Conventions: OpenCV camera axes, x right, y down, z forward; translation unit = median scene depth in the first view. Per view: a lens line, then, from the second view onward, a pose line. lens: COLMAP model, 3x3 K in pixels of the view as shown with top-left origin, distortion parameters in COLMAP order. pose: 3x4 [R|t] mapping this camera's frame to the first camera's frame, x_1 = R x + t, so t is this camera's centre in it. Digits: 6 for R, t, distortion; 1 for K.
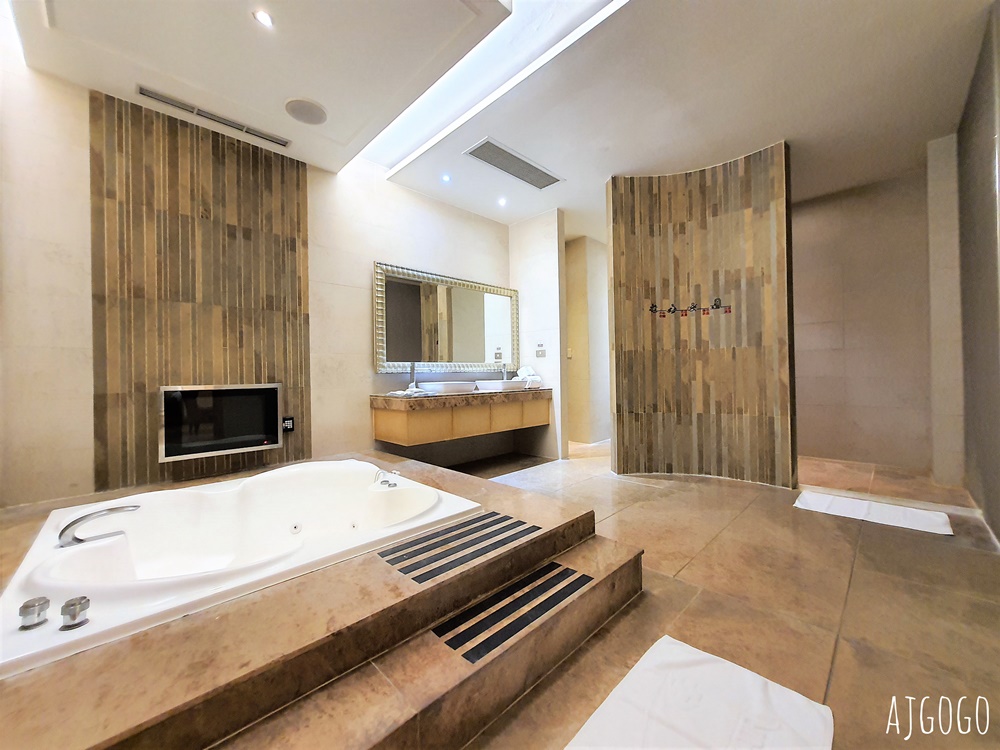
lens RADIAL K [[394.3, 0, 500.4], [0, 394.3, 372.2], [0, 0, 1]] dist [0.003771, -0.000706]
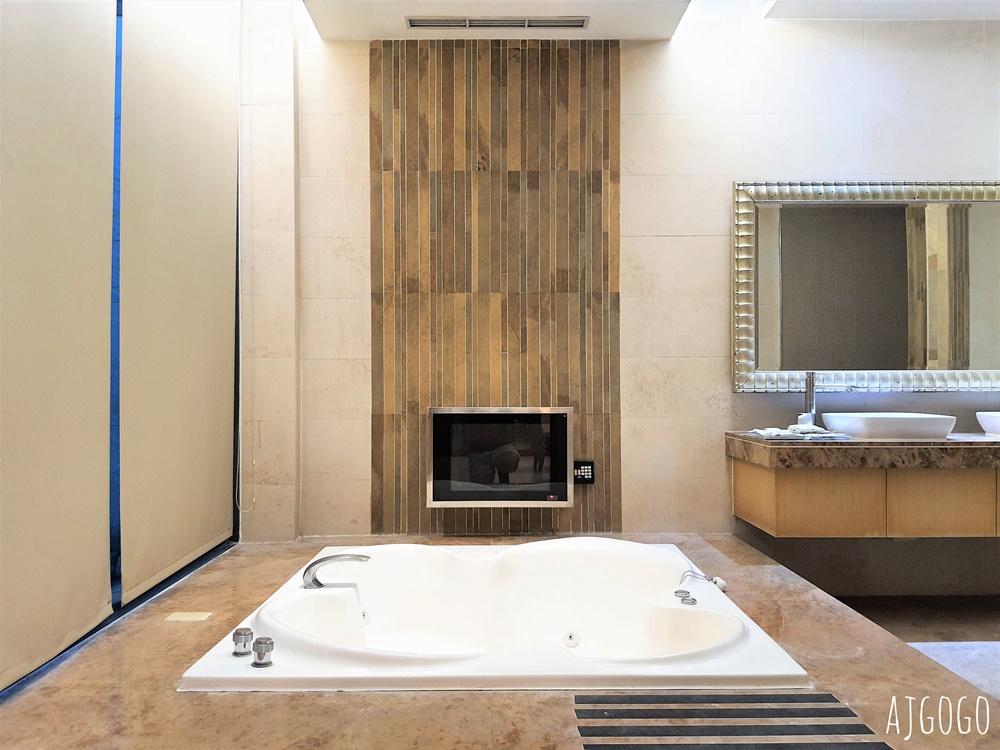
lens RADIAL K [[786.3, 0, 490.9], [0, 786.3, 382.7], [0, 0, 1]] dist [0.043255, -0.066005]
pose [[0.714080, 0.014636, -0.699911, 0.252679], [-0.005452, 0.999867, 0.015346, -0.031612], [0.700043, -0.007143, 0.714065, 0.004703]]
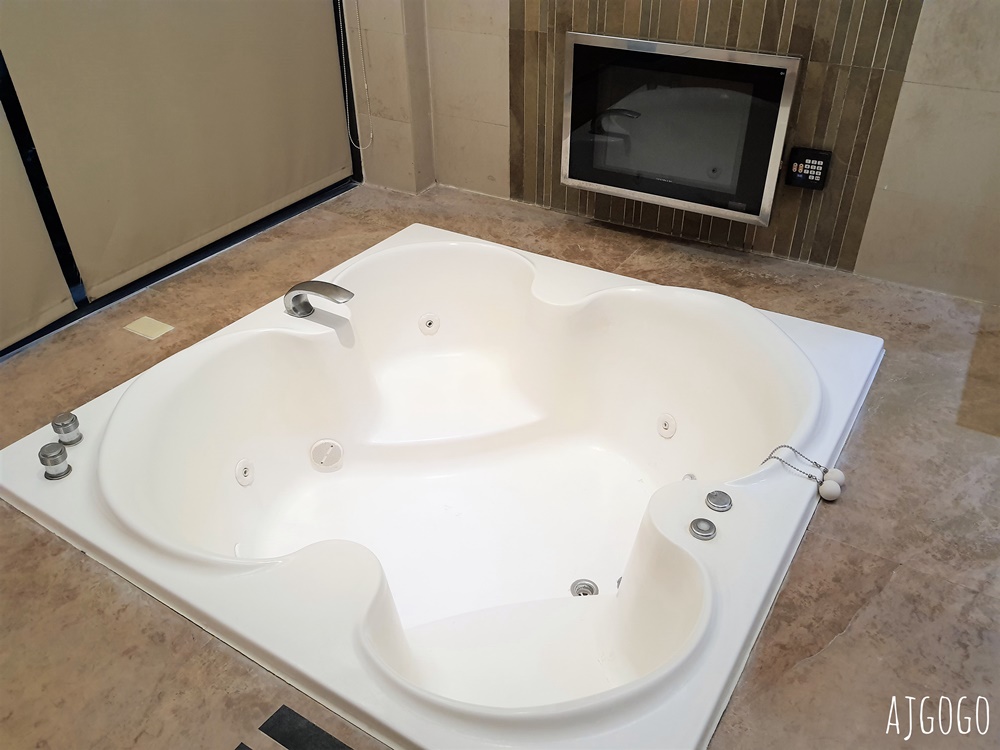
lens RADIAL K [[786.3, 0, 494.3], [0, 786.3, 387.3], [0, 0, 1]] dist [0.043255, -0.066005]
pose [[0.237444, 0.567165, -0.788635, 0.114352], [0.012194, 0.810048, 0.586236, -0.162585], [0.971325, -0.148815, 0.185425, 0.597327]]
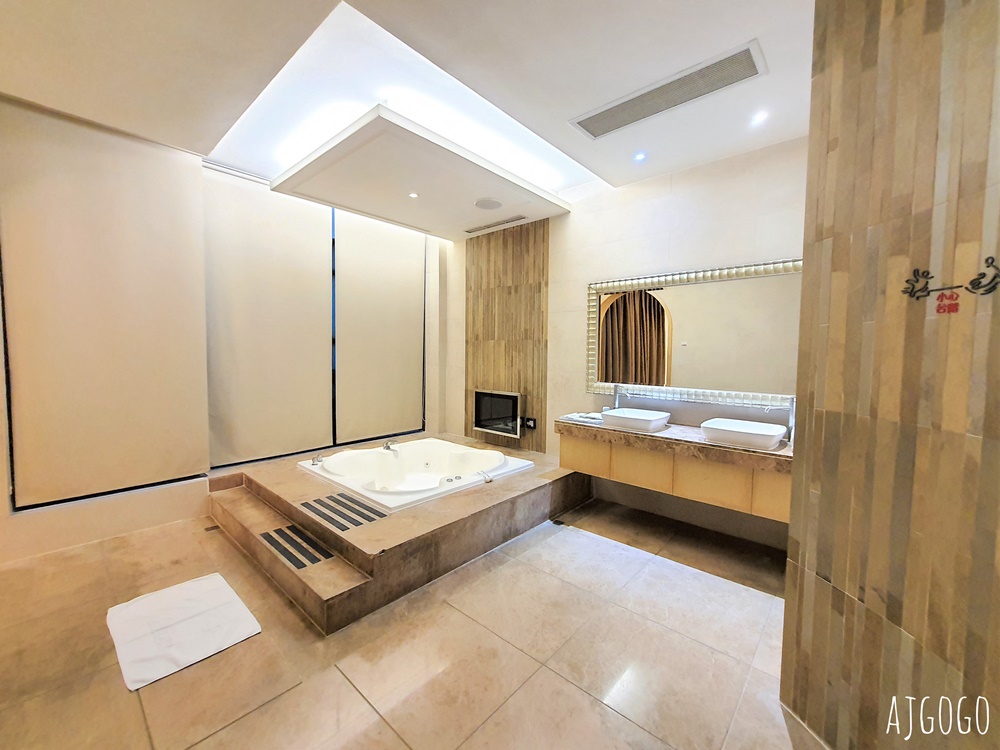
lens RADIAL K [[394.3, 0, 488.2], [0, 394.3, 372.7], [0, 0, 1]] dist [0.003771, -0.000706]
pose [[0.050106, 0.069889, -0.996296, 0.885139], [-0.005181, 0.997553, 0.069717, -0.151179], [0.998730, 0.001669, 0.050345, 0.874745]]
